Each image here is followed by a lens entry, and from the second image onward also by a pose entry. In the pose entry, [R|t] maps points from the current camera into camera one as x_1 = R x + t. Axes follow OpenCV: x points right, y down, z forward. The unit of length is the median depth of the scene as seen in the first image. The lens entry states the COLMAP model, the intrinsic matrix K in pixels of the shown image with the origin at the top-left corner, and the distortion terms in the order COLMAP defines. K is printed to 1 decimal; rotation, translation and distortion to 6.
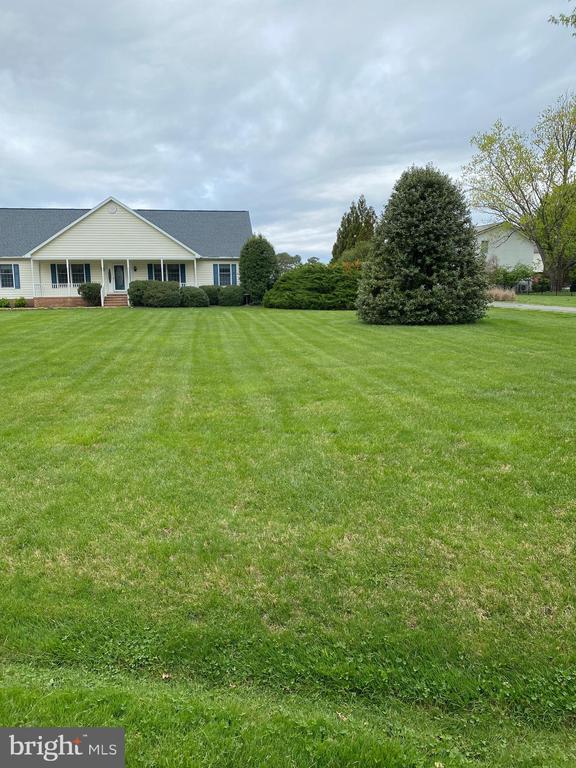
lens RADIAL K [[562.8, 0, 288.0], [0, 562.8, 384.0], [0, 0, 1]] dist [0.036373, -0.046505]
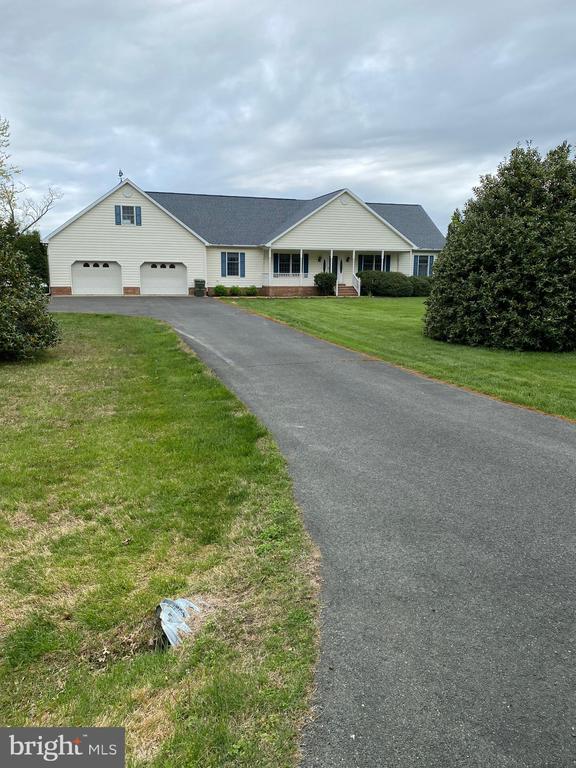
lens RADIAL K [[562.8, 0, 288.0], [0, 562.8, 384.0], [0, 0, 1]] dist [0.036373, -0.046505]
pose [[0.988716, -0.015655, 0.148980, -0.947522], [0.013404, 0.999781, 0.016101, 0.011474], [-0.149200, -0.013923, 0.988709, -0.010800]]
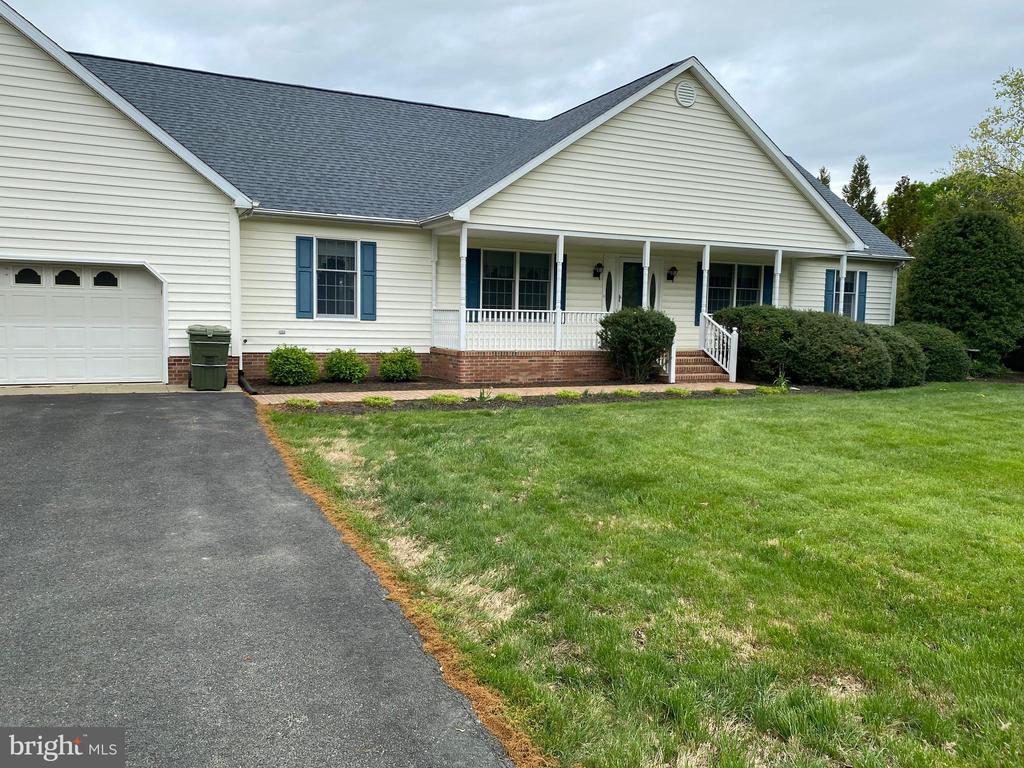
lens RADIAL K [[750.4, 0, 512.0], [0, 750.4, 384.0], [0, 0, 1]] dist [0.036373, -0.046505]
pose [[0.960284, 0.002705, 0.279011, -0.889612], [0.018096, 0.997244, -0.071950, -0.176829], [-0.278437, 0.074141, 0.957589, 1.012253]]
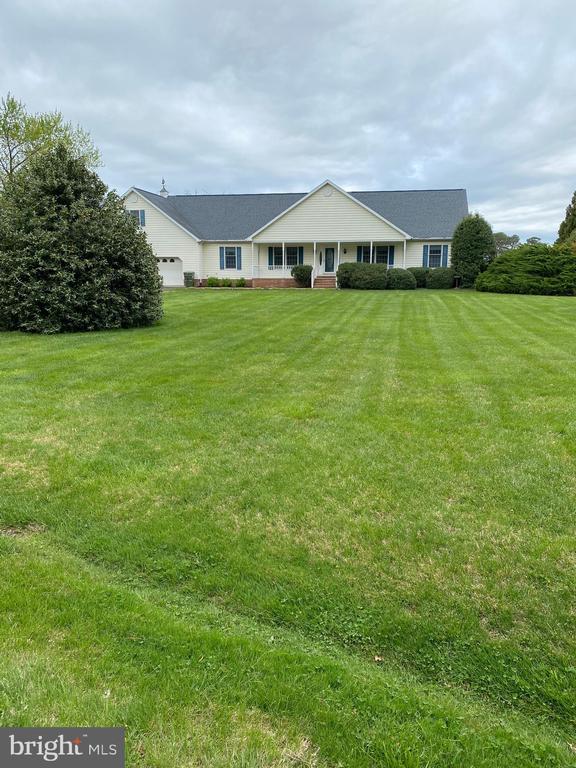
lens RADIAL K [[562.8, 0, 288.0], [0, 562.8, 384.0], [0, 0, 1]] dist [0.036373, -0.046505]
pose [[0.943083, 0.074671, -0.324065, -0.036398], [-0.065172, 0.997069, 0.040085, 0.001580], [0.326108, -0.016683, 0.945185, 0.006140]]
